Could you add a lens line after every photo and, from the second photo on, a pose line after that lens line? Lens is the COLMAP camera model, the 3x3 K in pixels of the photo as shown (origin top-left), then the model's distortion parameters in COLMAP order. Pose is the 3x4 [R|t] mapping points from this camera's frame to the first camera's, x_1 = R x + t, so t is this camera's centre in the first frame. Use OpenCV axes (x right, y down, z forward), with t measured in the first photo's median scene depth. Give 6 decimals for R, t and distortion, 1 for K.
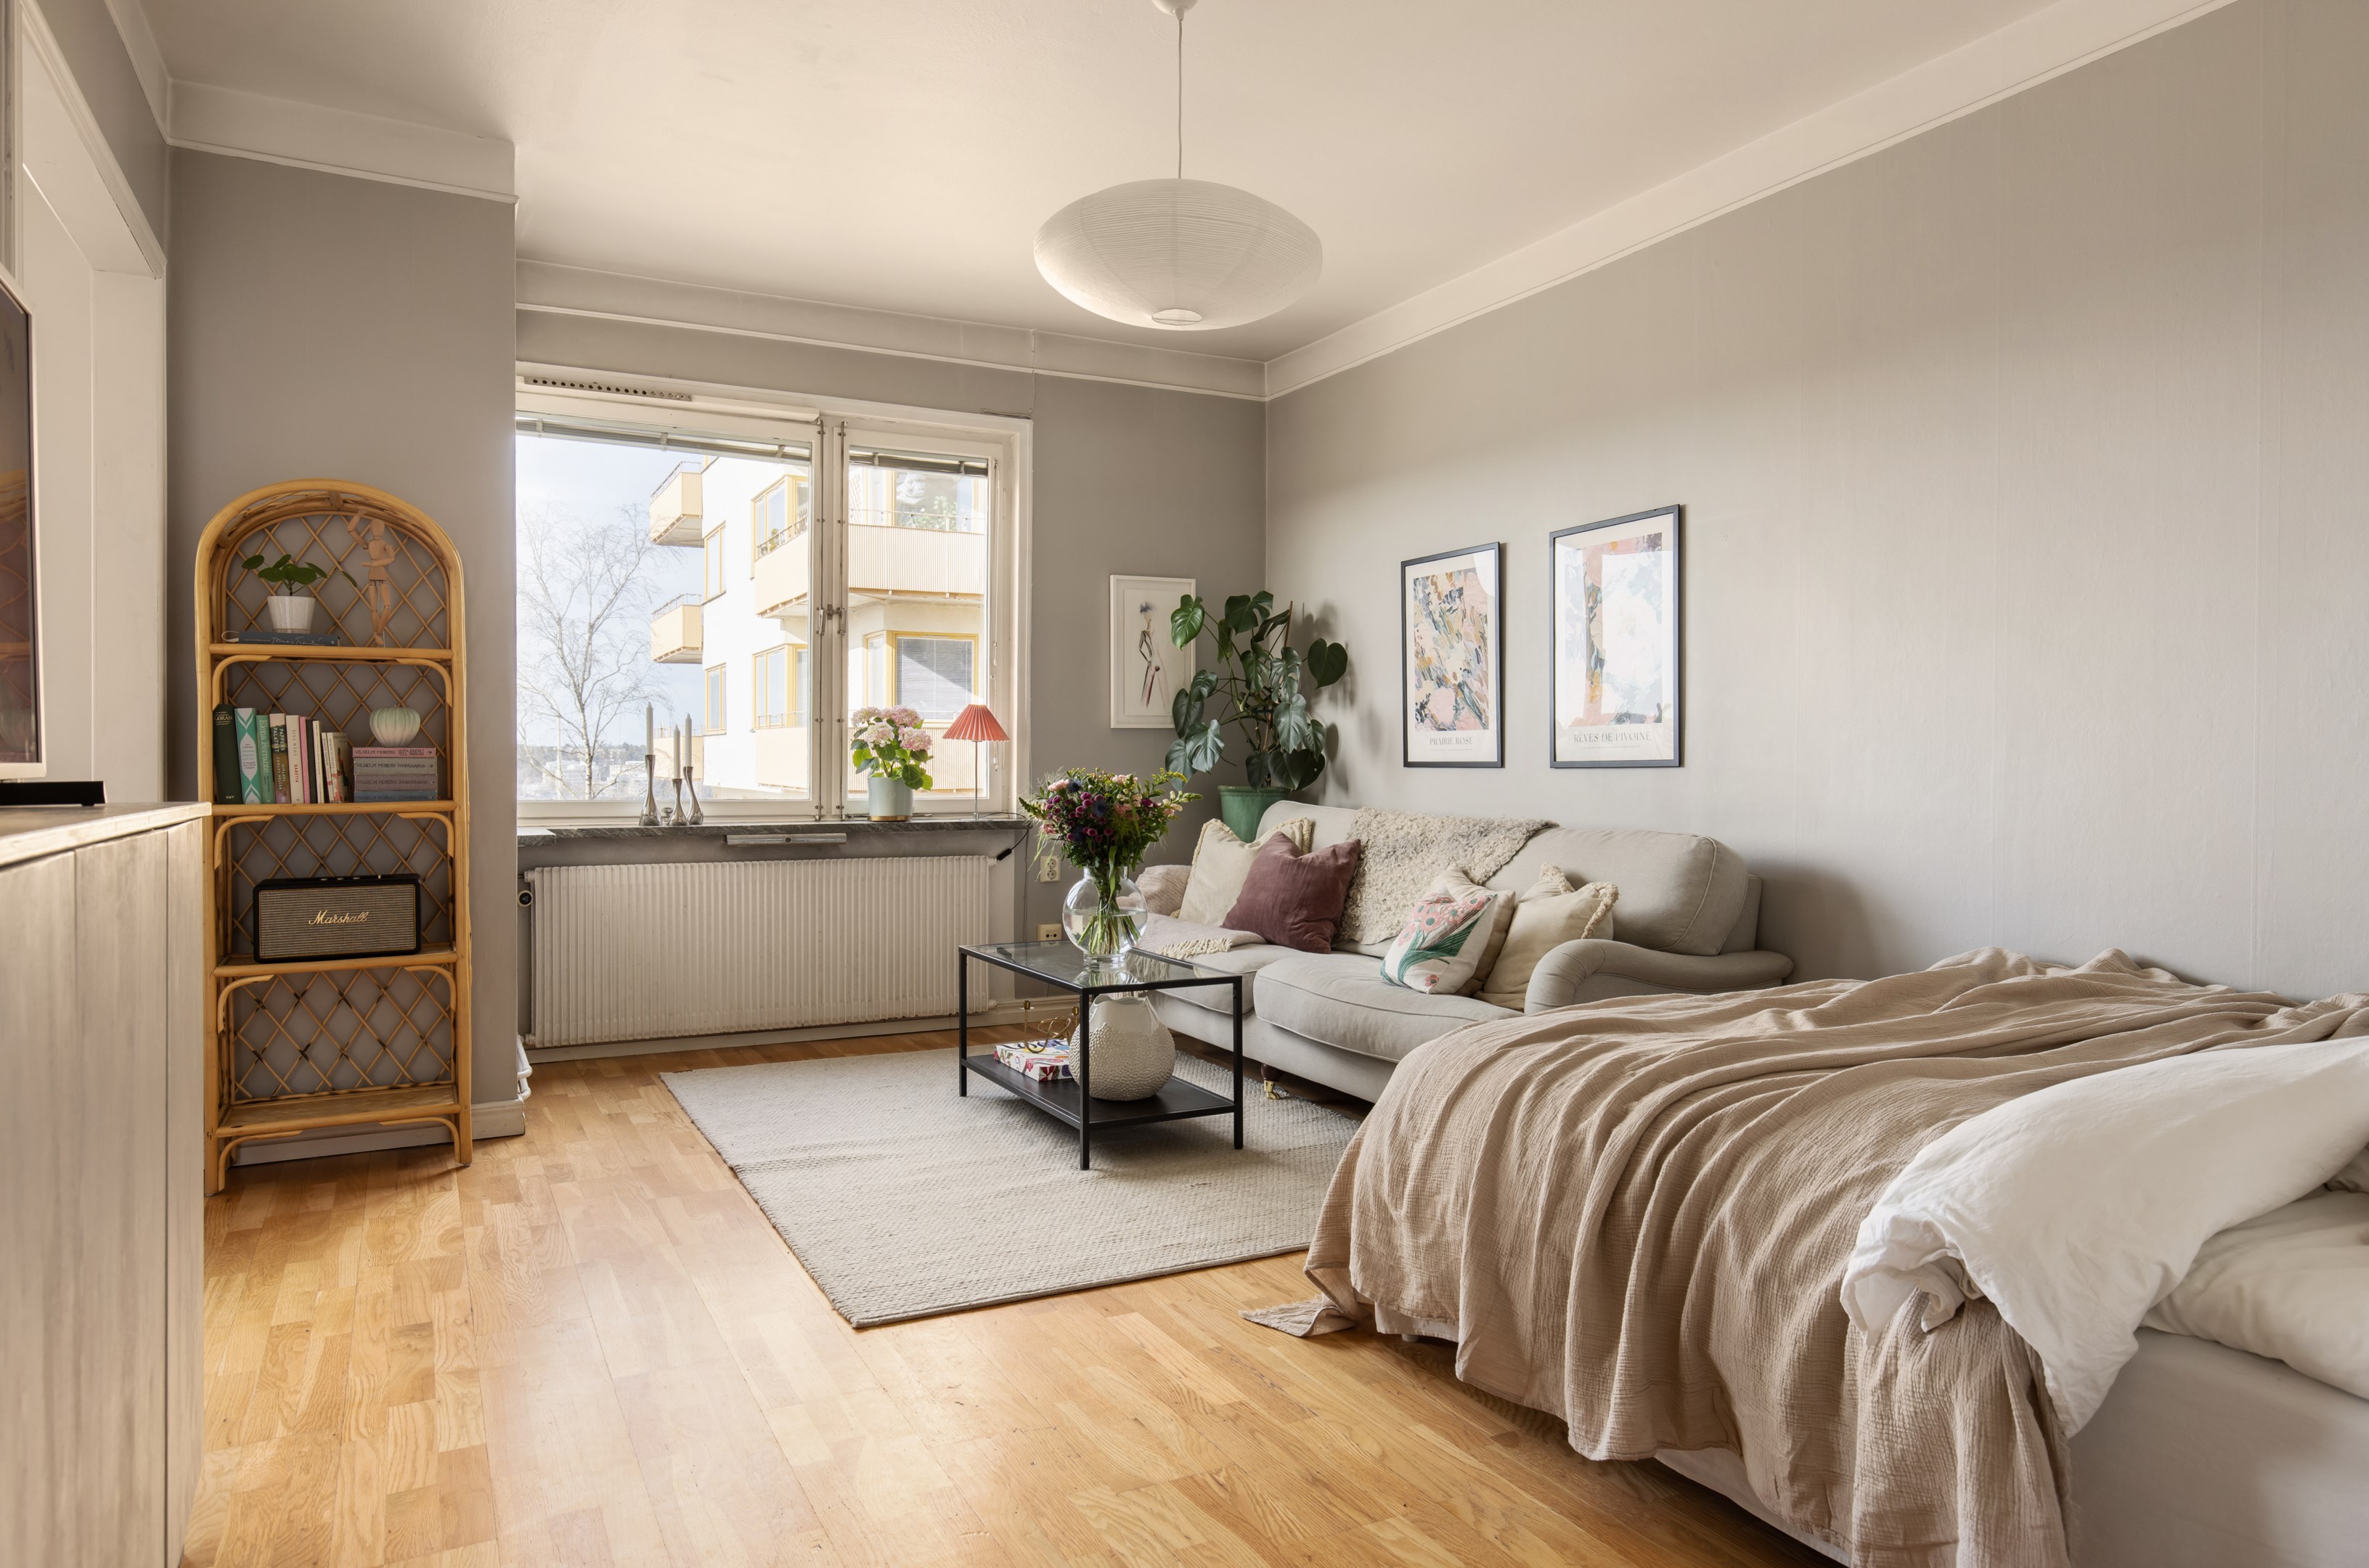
lens RADIAL K [[1484.9, 0, 1182.3], [0, 1484.9, 778.9], [0, 0, 1]] dist [-0.004142, -0.000720]
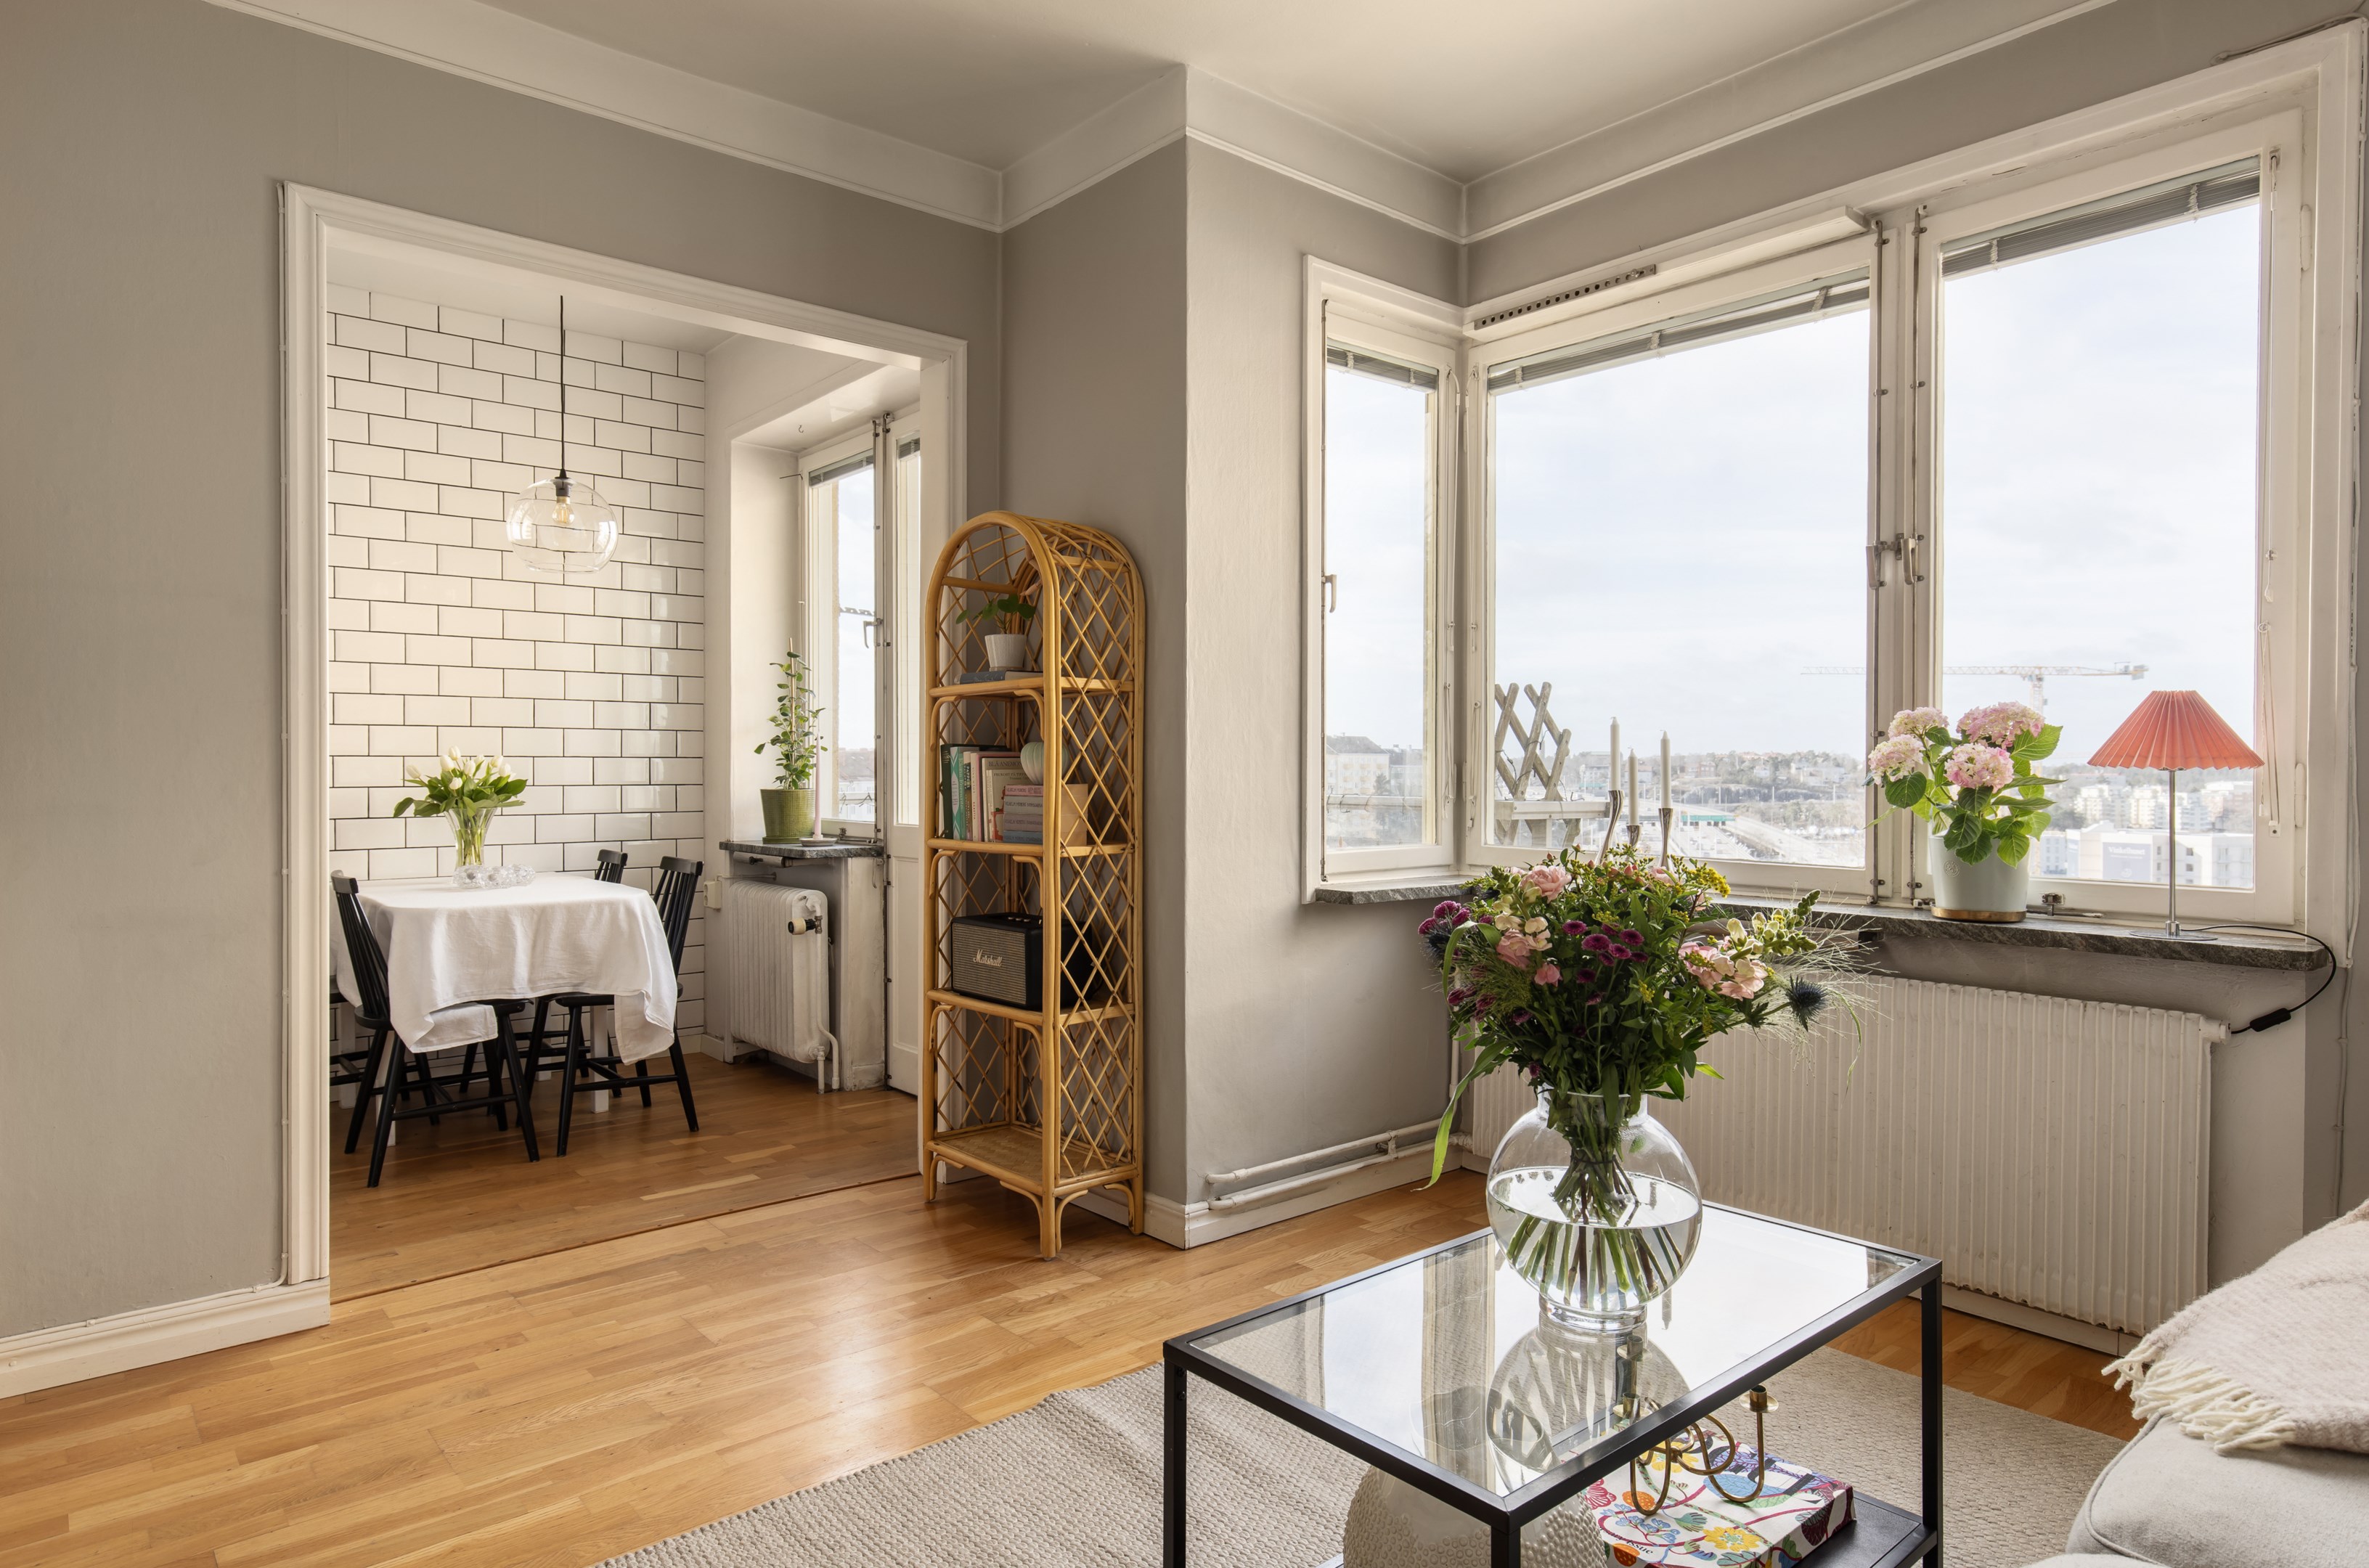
lens RADIAL K [[1357.0, 0, 1170.3], [0, 1357.0, 773.8], [0, 0, 1]] dist [0.006497, -0.004498]
pose [[0.213102, 0.002735, -0.977026, 0.238838], [-0.013887, 0.999904, -0.000230, -0.021627], [0.976931, 0.013617, 0.213119, 0.666249]]
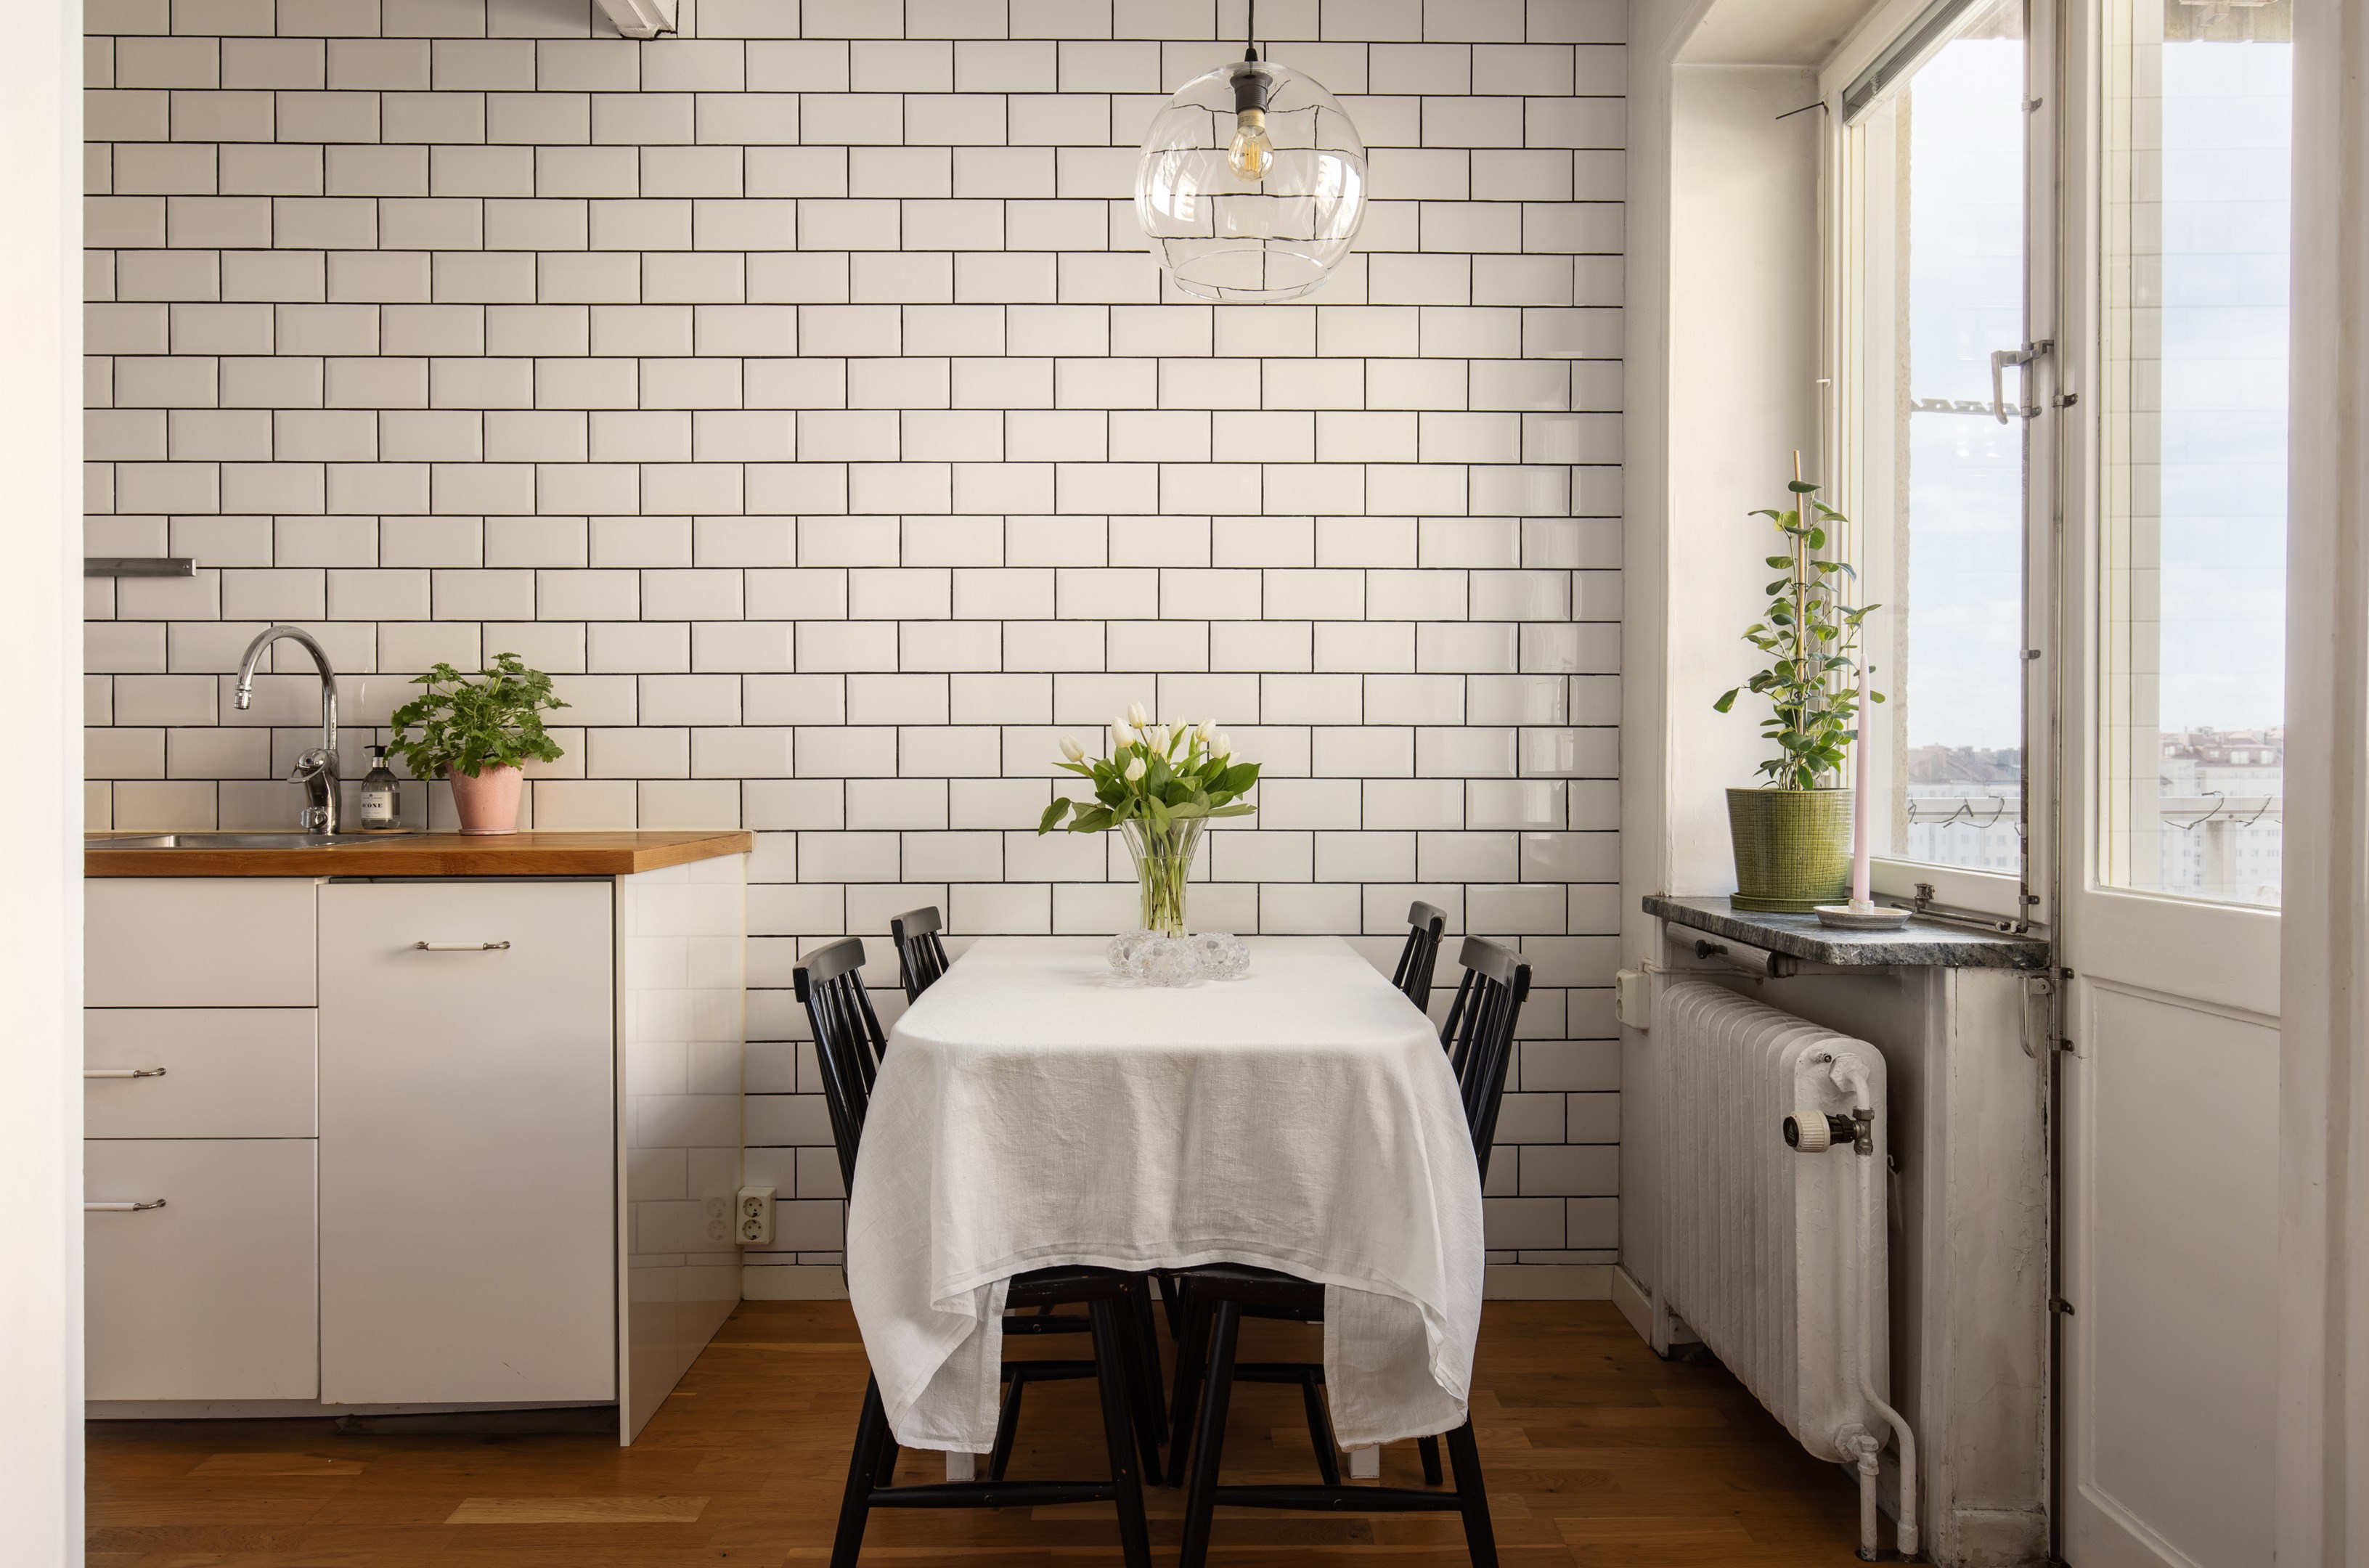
lens RADIAL K [[1484.9, 0, 1183.7], [0, 1484.9, 774.3], [0, 0, 1]] dist [-0.004142, -0.000720]
pose [[-0.439458, -0.001000, -0.898262, -0.277948], [-0.017490, 0.999819, 0.007444, -0.011799], [0.898093, 0.018982, -0.439397, 0.639690]]
